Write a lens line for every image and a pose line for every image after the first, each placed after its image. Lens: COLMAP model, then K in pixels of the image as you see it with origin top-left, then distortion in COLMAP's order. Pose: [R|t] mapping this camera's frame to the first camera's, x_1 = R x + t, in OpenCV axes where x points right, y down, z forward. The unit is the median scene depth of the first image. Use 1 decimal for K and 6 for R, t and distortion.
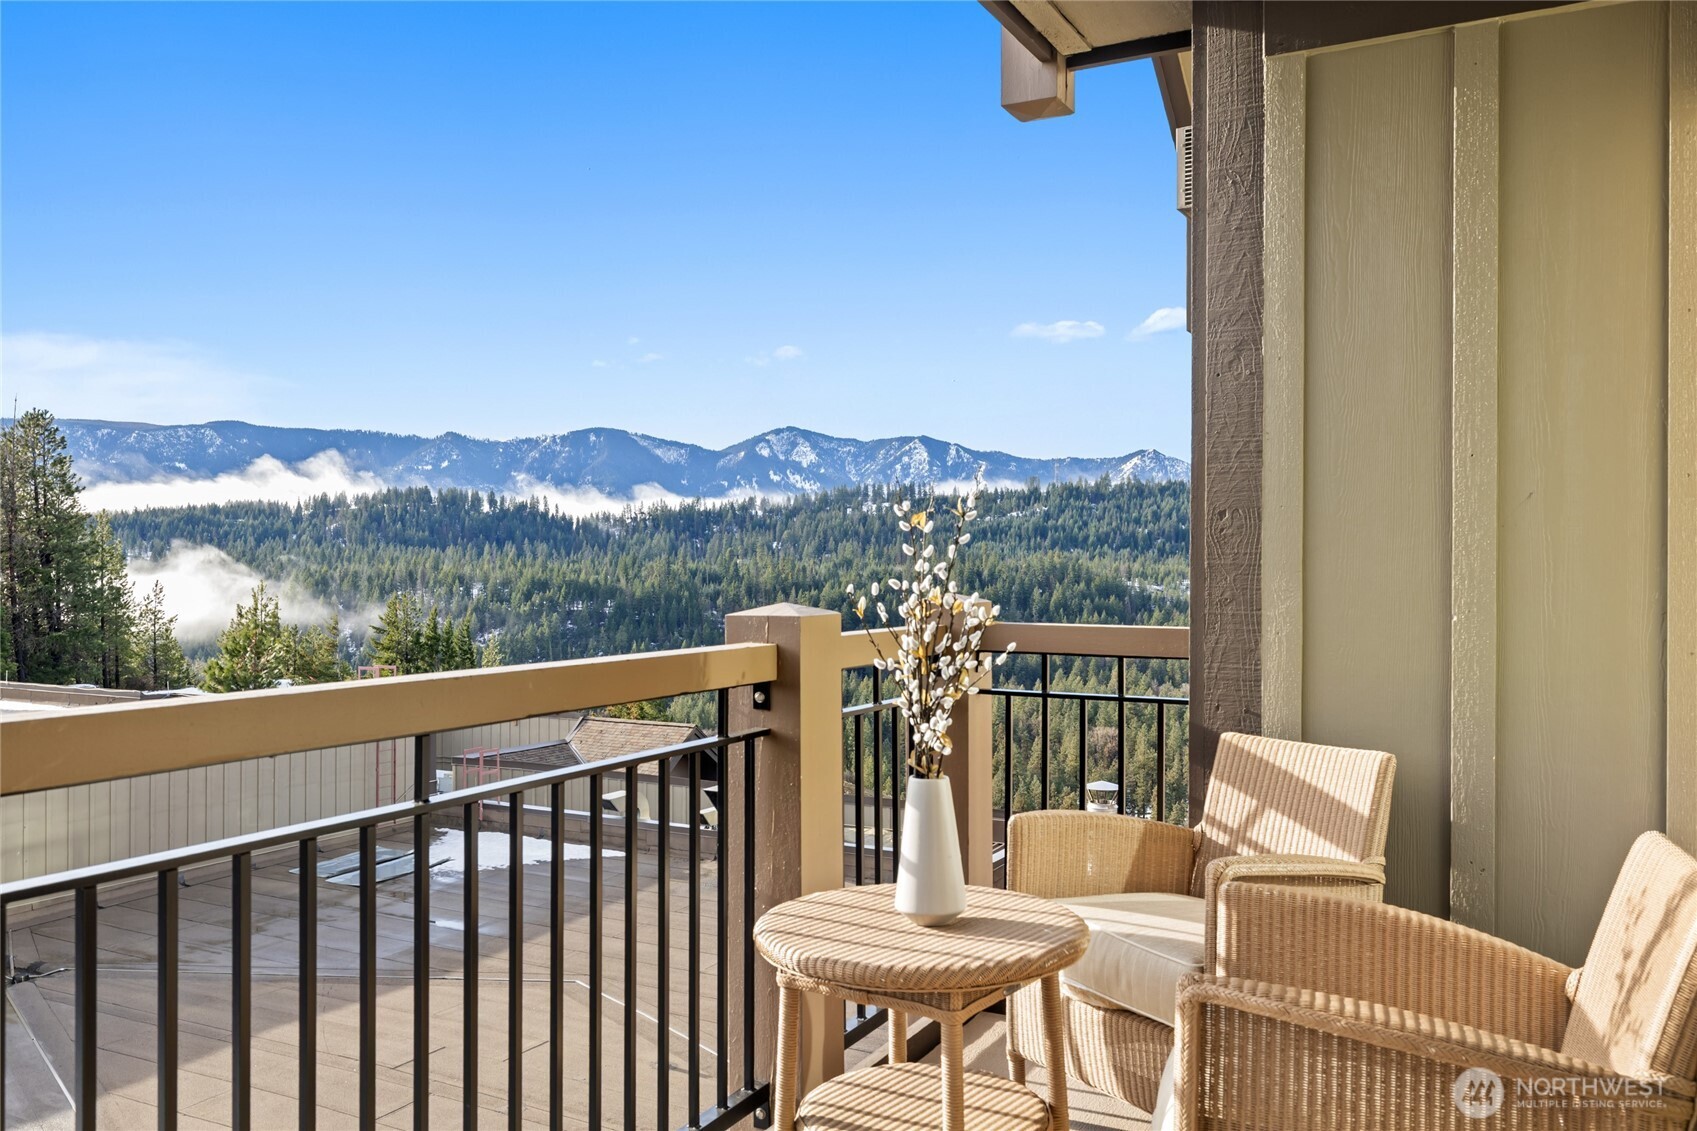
lens RADIAL K [[1357.9, 0, 844.0], [0, 1357.9, 567.7], [0, 0, 1]] dist [-0.000458, -0.001878]
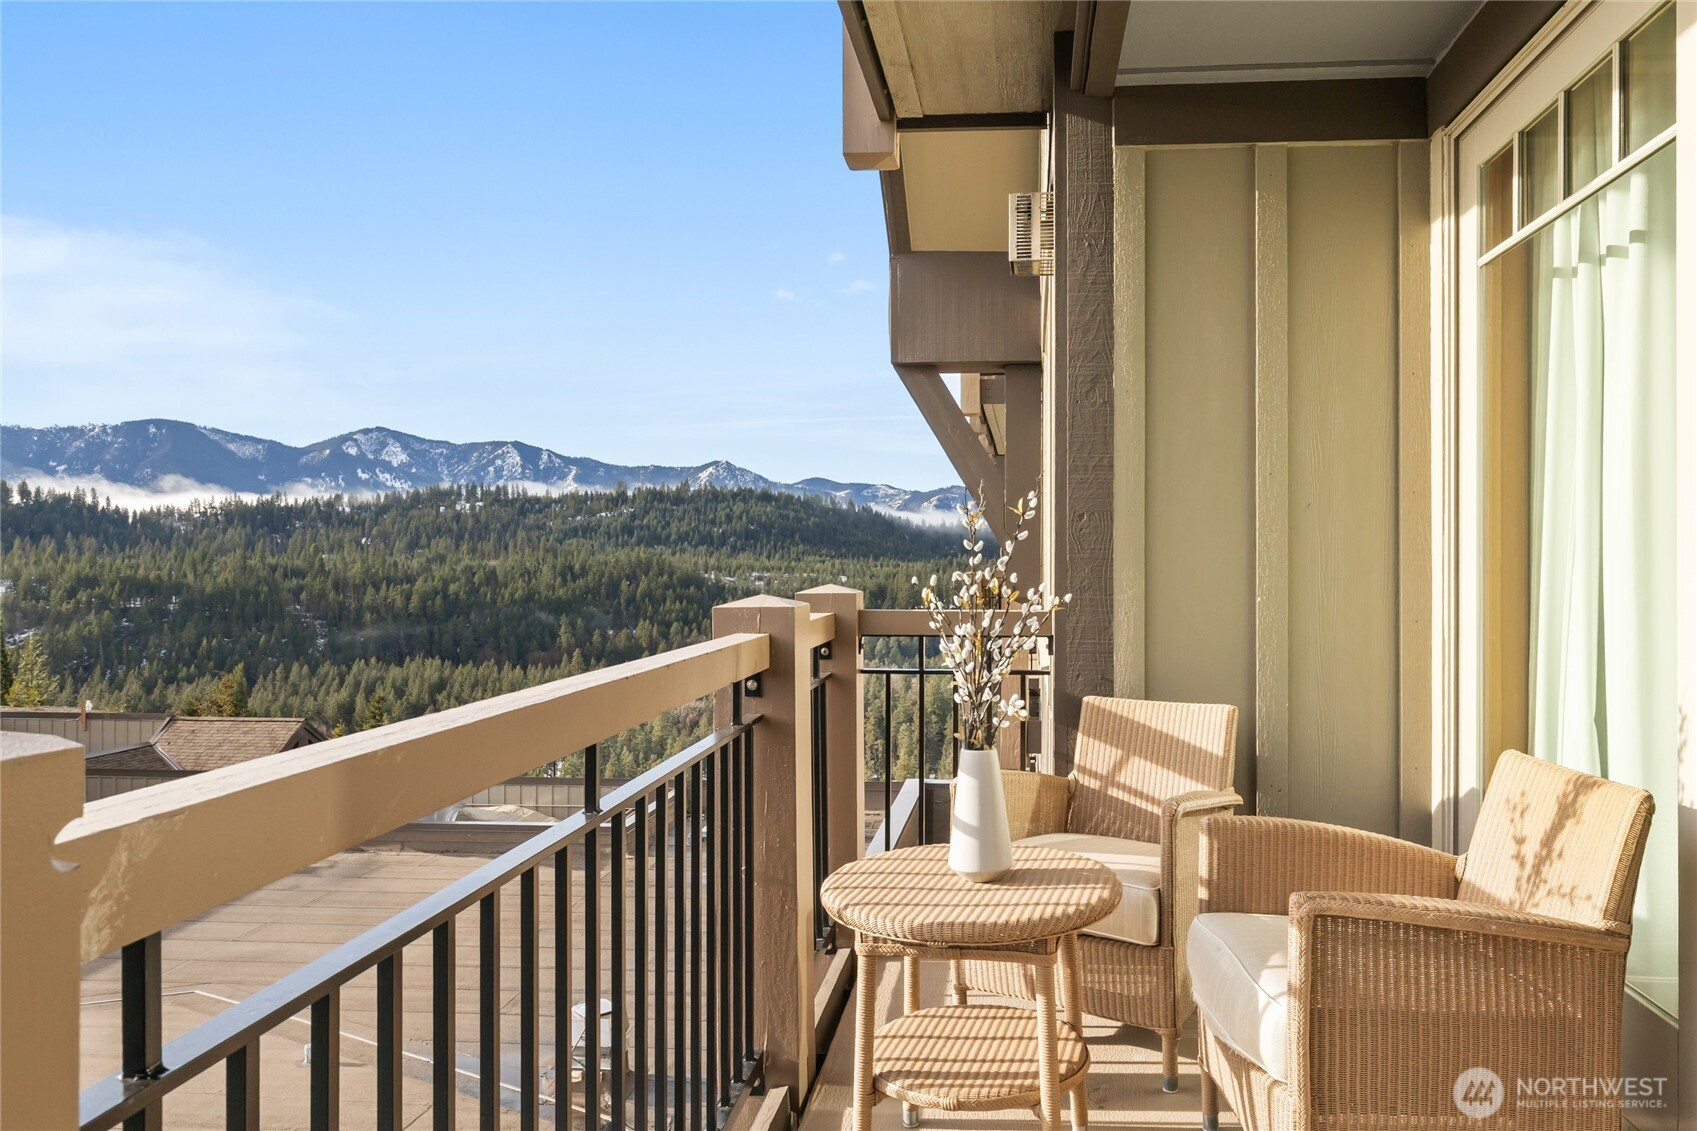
lens RADIAL K [[1172.8, 0, 851.8], [0, 1172.8, 559.5], [0, 0, 1]] dist [-0.006613, -0.005443]
pose [[0.907644, -0.001427, 0.419739, -0.097911], [0.002437, 0.999995, -0.001871, 0.000128], [-0.419734, 0.002721, 0.907643, 0.038080]]
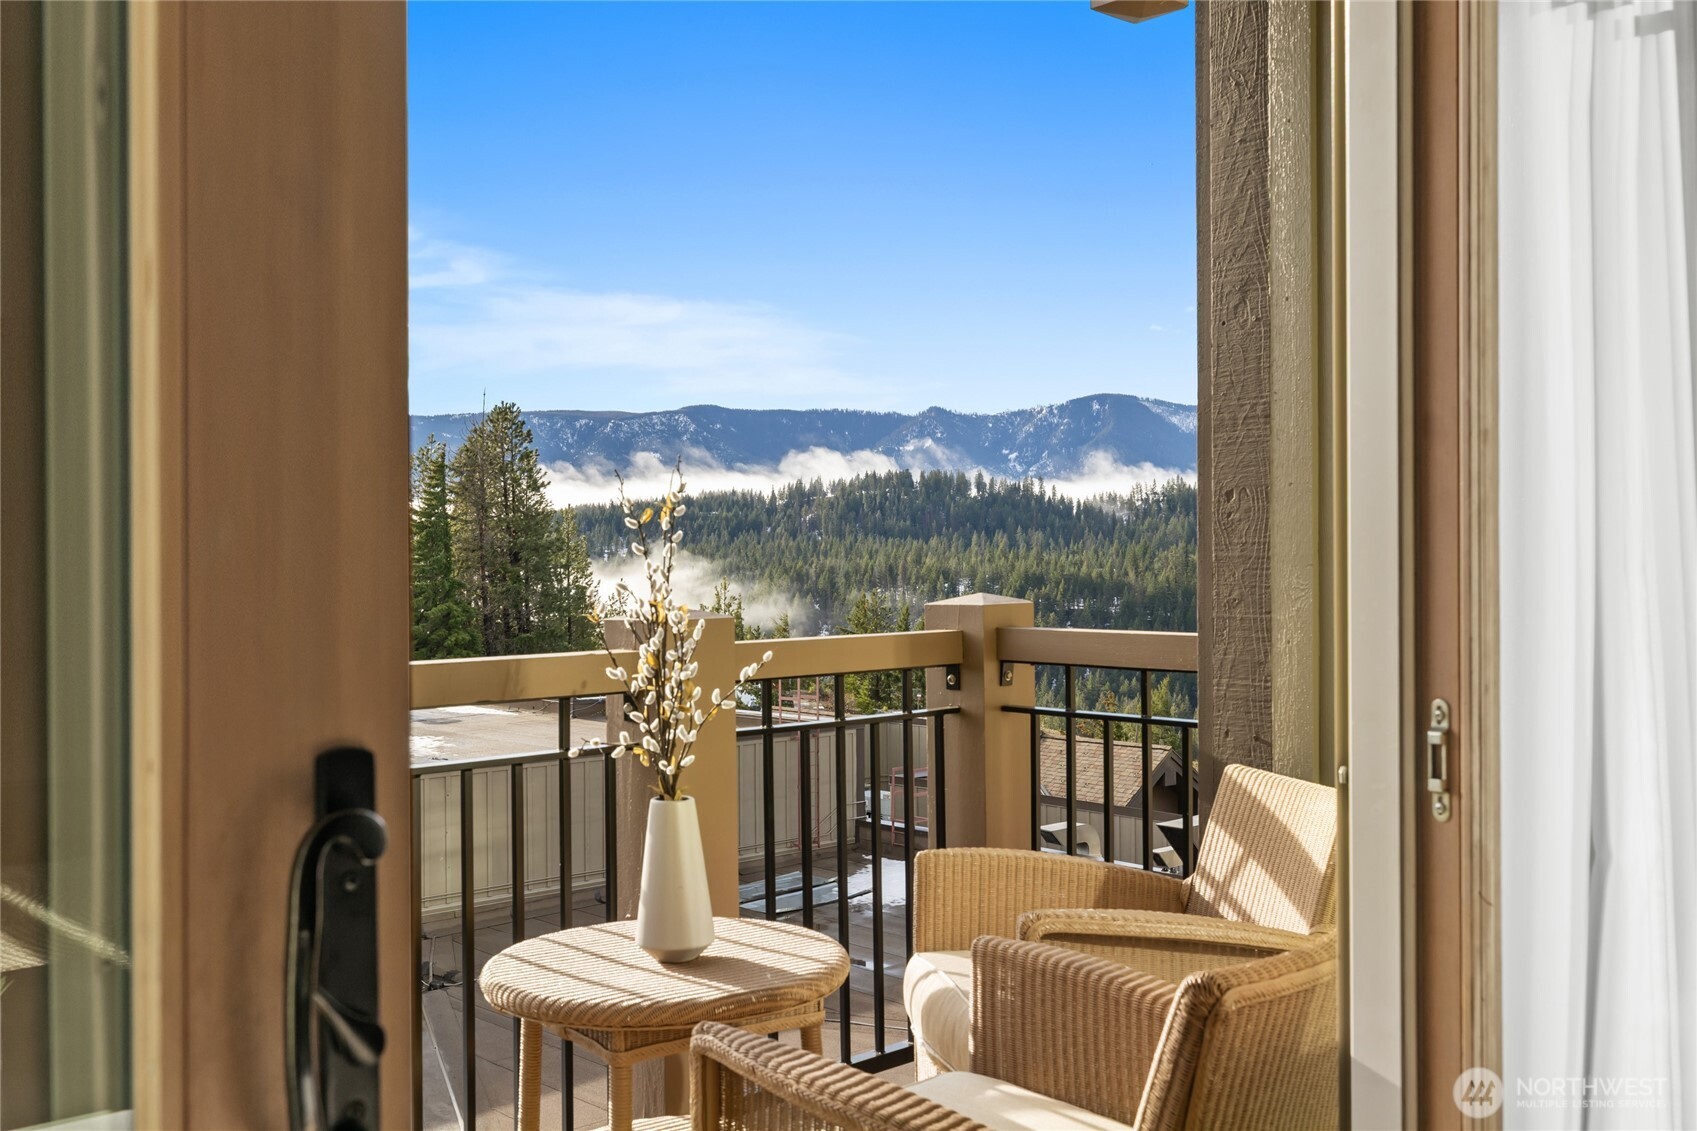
lens RADIAL K [[1612.0, 0, 852.4], [0, 1612.0, 567.2], [0, 0, 1]] dist [-0.002724, 0.000000]
pose [[0.942115, -0.010503, -0.335125, 0.109477], [0.012221, 0.999921, 0.003019, -0.000547], [0.335067, -0.006940, 0.942169, 0.005031]]
